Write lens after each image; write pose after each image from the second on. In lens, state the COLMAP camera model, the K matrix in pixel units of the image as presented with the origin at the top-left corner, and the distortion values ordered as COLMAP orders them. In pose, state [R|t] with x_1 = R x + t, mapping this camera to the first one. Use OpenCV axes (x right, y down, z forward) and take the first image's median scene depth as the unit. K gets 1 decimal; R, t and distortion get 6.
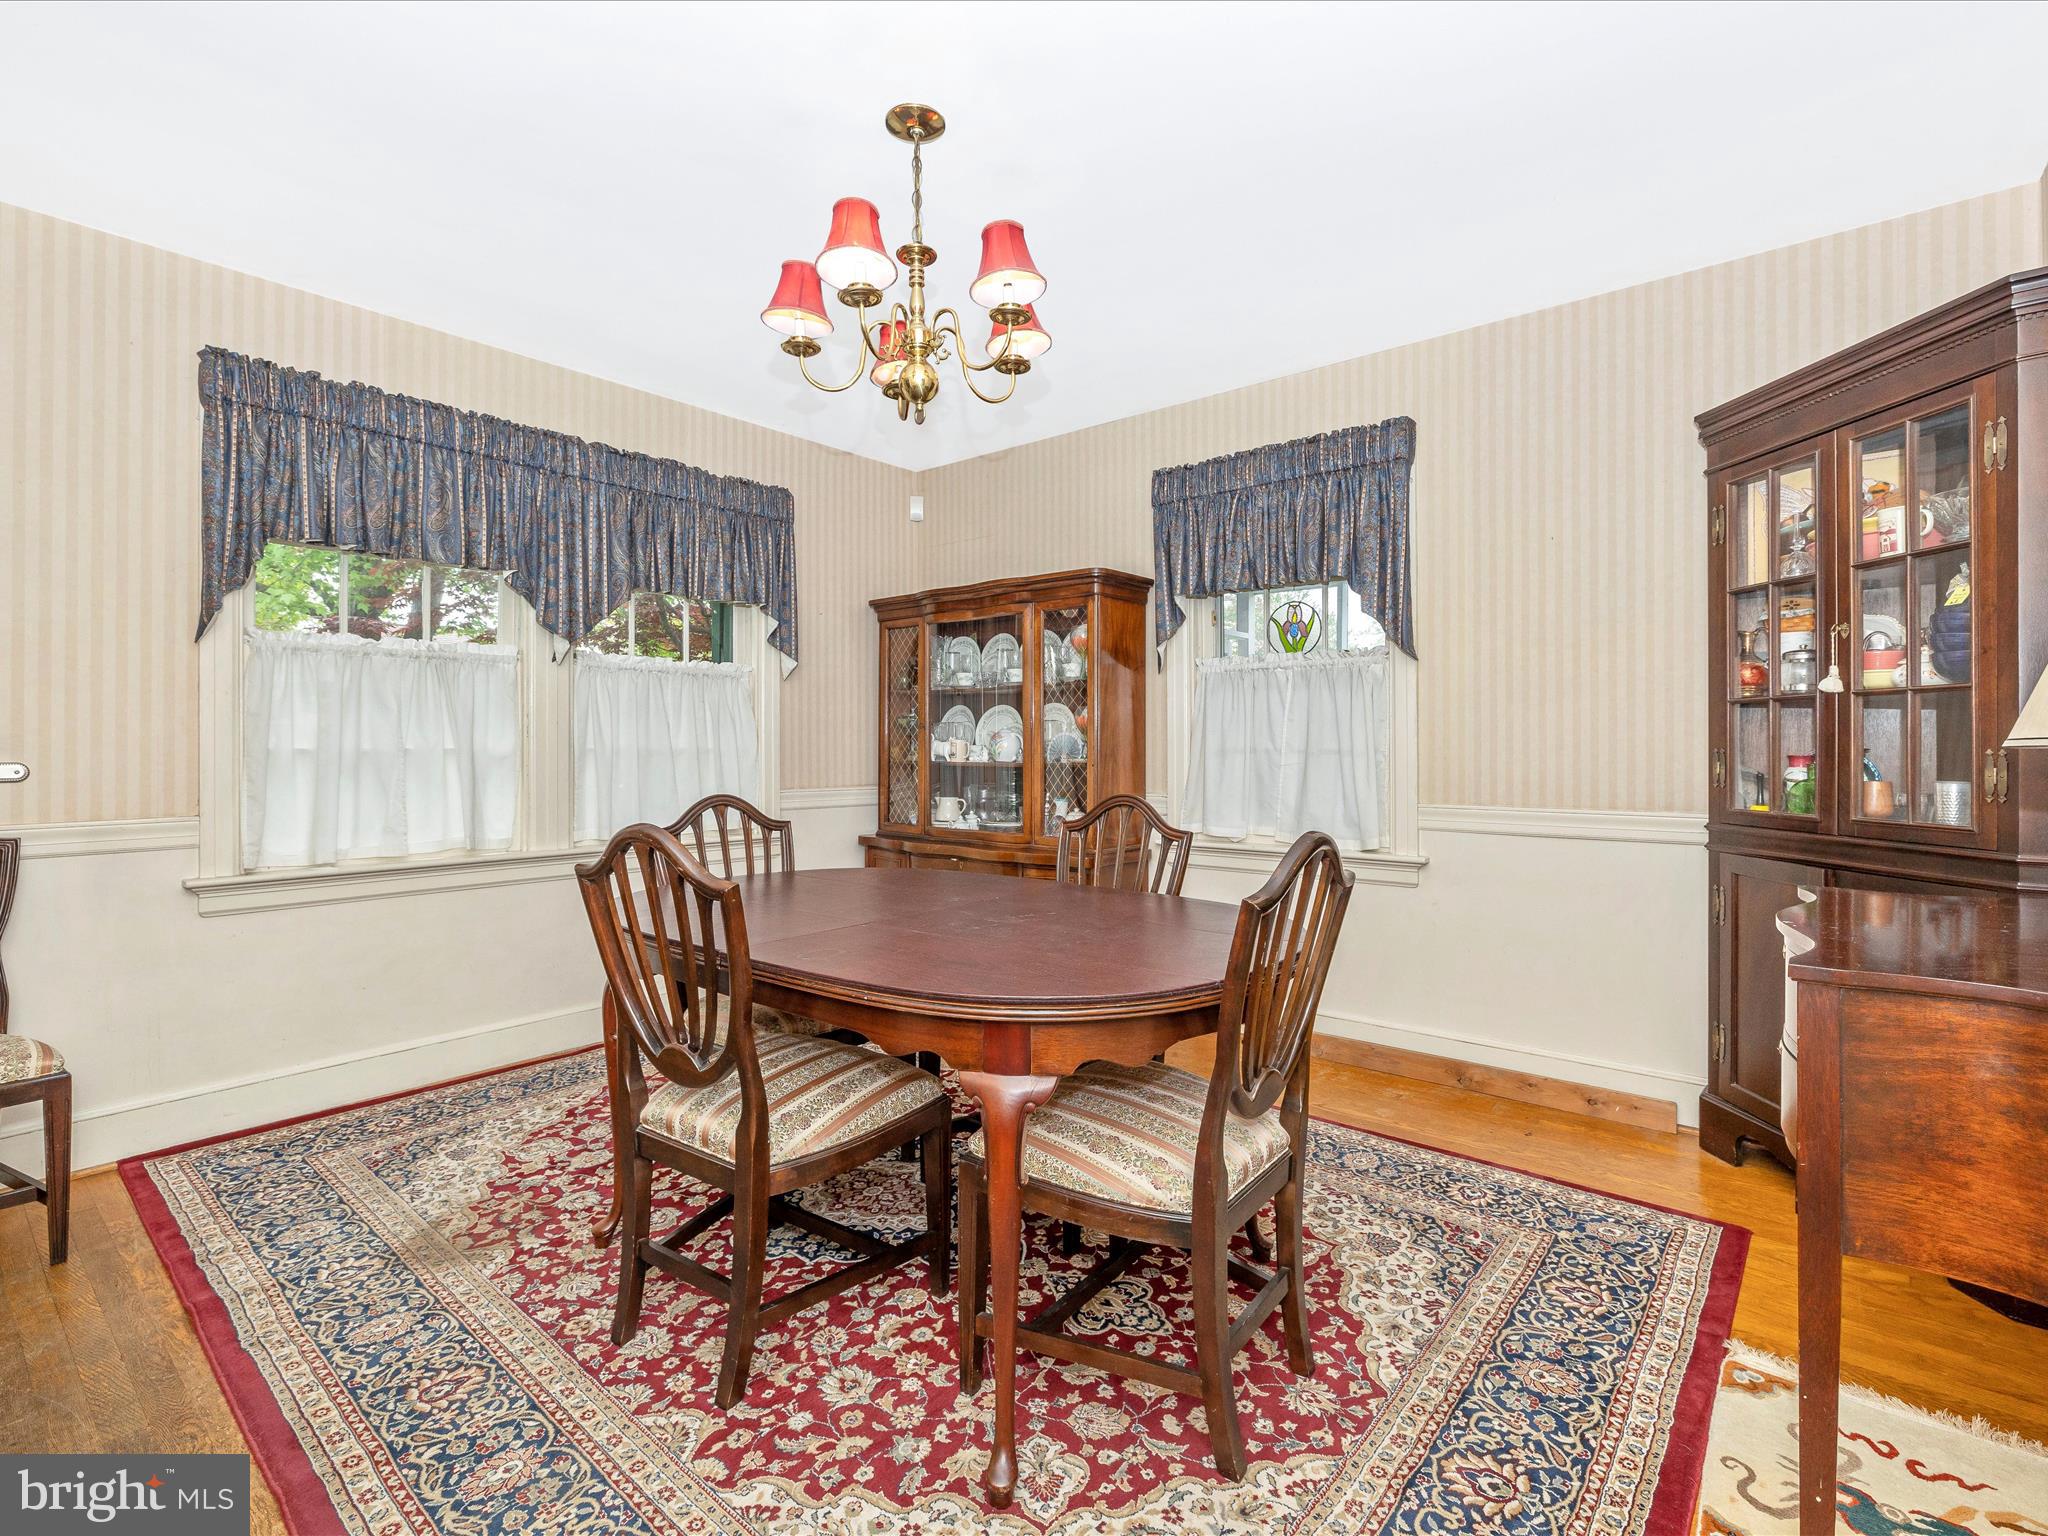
lens RADIAL K [[952.3, 0, 1023.0], [0, 952.3, 751.3], [0, 0, 1]] dist [0.001861, -0.001103]
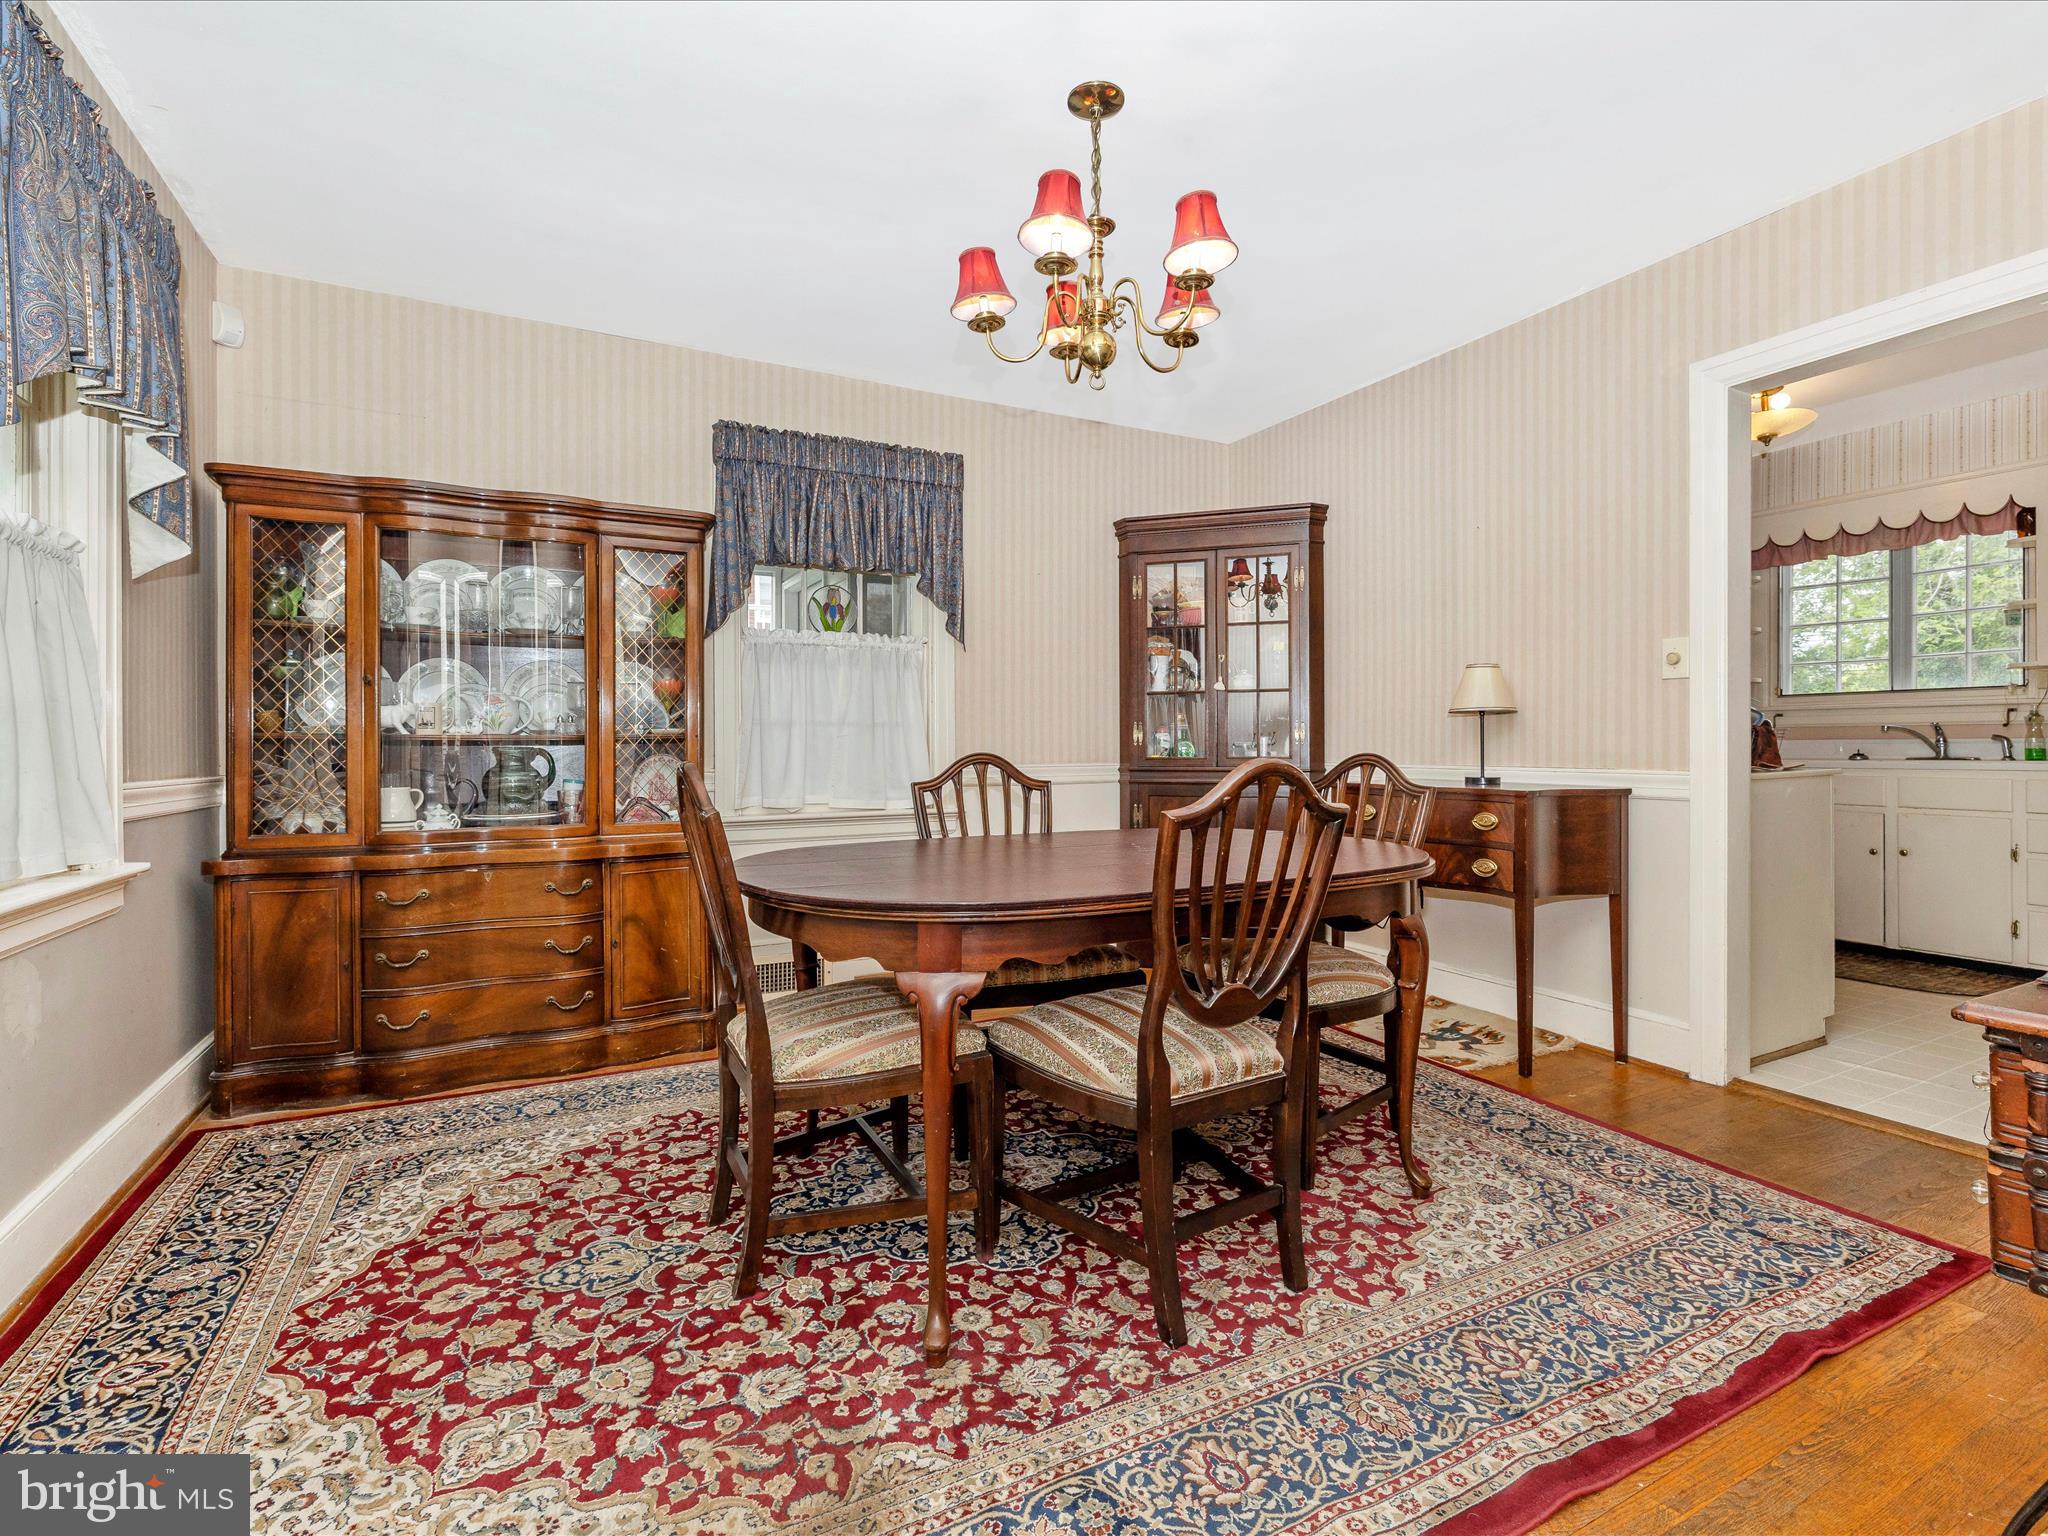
lens RADIAL K [[952.3, 0, 1023.0], [0, 952.3, 751.3], [0, 0, 1]] dist [0.001861, -0.001103]
pose [[0.389535, -0.012251, 0.920930, -1.070771], [0.006744, 0.999923, 0.010449, 0.036920], [-0.920987, 0.002140, 0.389588, 0.638440]]
